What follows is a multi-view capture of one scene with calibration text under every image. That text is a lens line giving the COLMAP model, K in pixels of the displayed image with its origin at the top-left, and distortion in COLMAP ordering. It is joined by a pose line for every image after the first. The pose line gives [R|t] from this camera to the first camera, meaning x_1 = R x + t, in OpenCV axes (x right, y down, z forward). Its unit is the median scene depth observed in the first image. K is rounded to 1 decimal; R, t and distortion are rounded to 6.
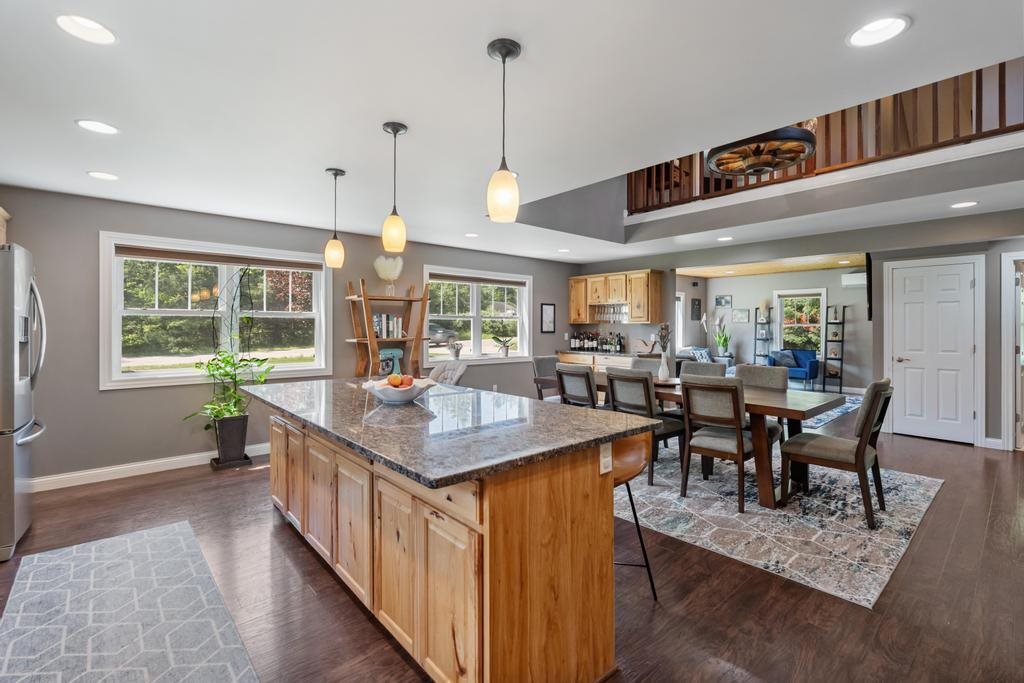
lens RADIAL K [[456.6, 0, 510.2], [0, 456.6, 324.6], [0, 0, 1]] dist [-0.000920, 0.000089]
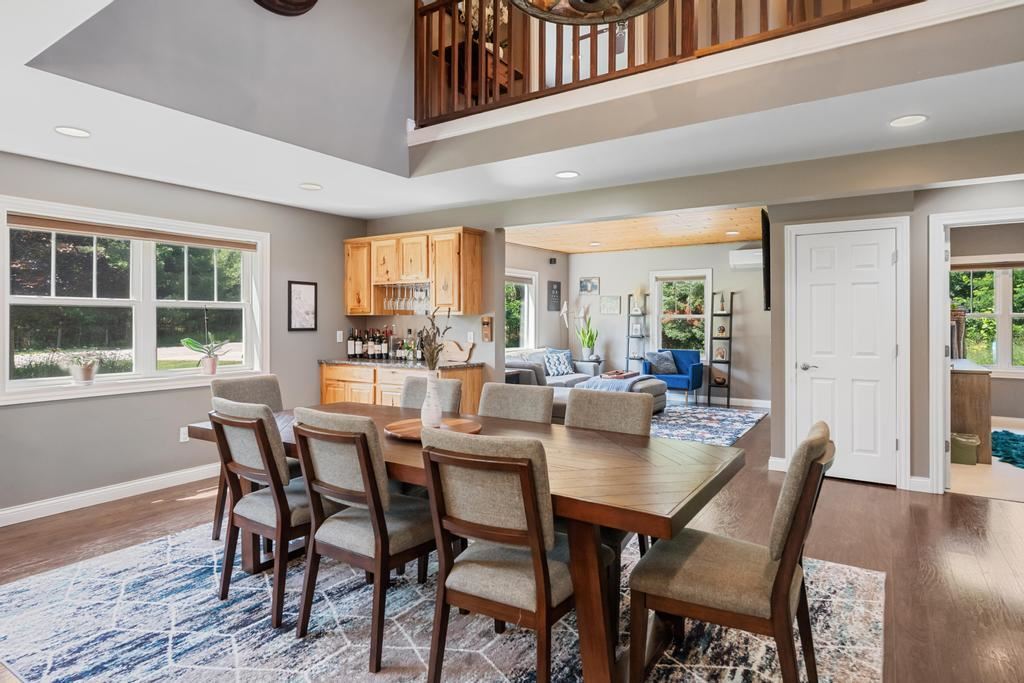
lens RADIAL K [[562.0, 0, 511.8], [0, 562.0, 319.2], [0, 0, 1]] dist [0.002845, -0.000088]
pose [[0.964954, -0.002217, 0.262411, 0.153265], [0.001785, 0.999997, 0.001886, 0.001926], [-0.262415, -0.001352, 0.964954, 0.224141]]
